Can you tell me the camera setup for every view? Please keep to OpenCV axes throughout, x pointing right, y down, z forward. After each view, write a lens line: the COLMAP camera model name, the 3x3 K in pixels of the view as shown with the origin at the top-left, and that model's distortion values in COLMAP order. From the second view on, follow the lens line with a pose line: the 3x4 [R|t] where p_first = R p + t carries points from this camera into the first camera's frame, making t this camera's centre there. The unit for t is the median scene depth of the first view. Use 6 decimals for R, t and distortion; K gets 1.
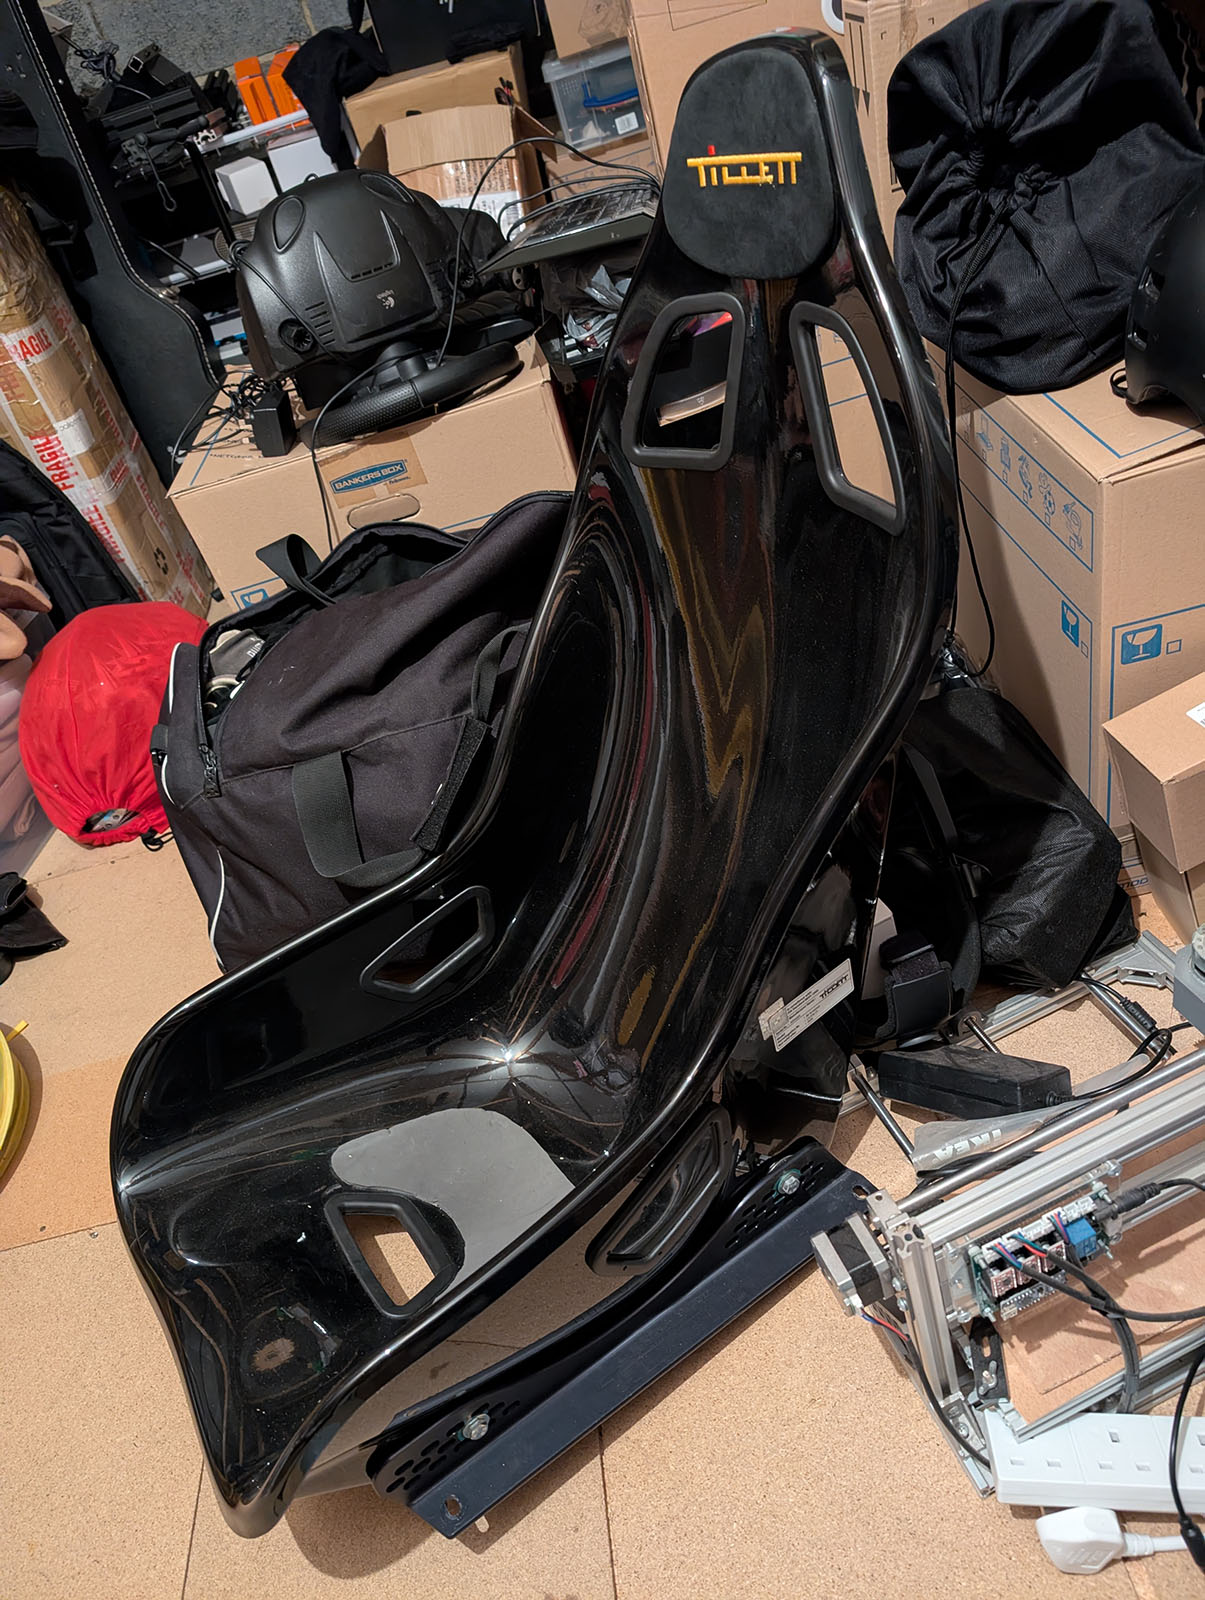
lens RADIAL K [[1129.6, 0, 603.8], [0, 1129.6, 813.5], [0, 0, 1]] dist [0.004626, -0.004390]
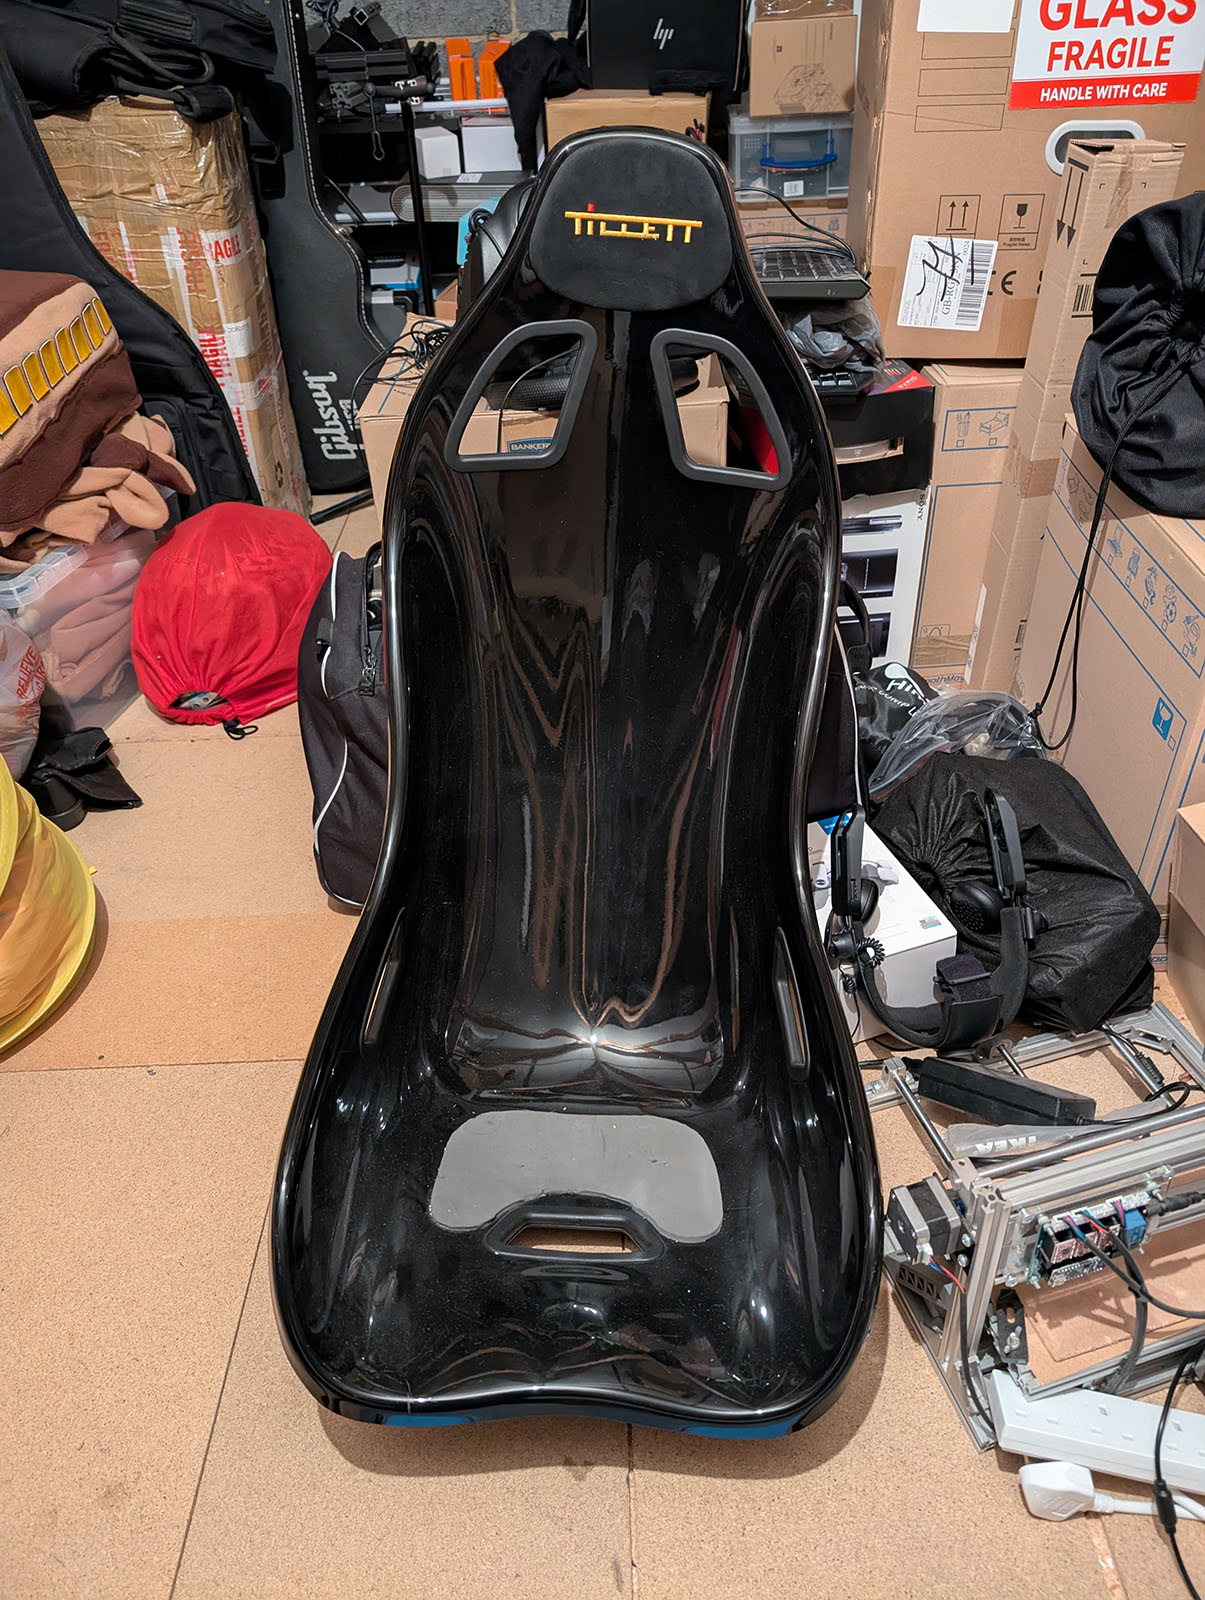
lens RADIAL K [[1129.6, 0, 604.6], [0, 1129.6, 788.6], [0, 0, 1]] dist [0.004626, -0.004390]
pose [[0.972622, 0.225621, 0.055695, -0.126079], [-0.223325, 0.973725, -0.044563, 0.053252], [-0.064285, 0.030905, 0.997453, -0.070043]]
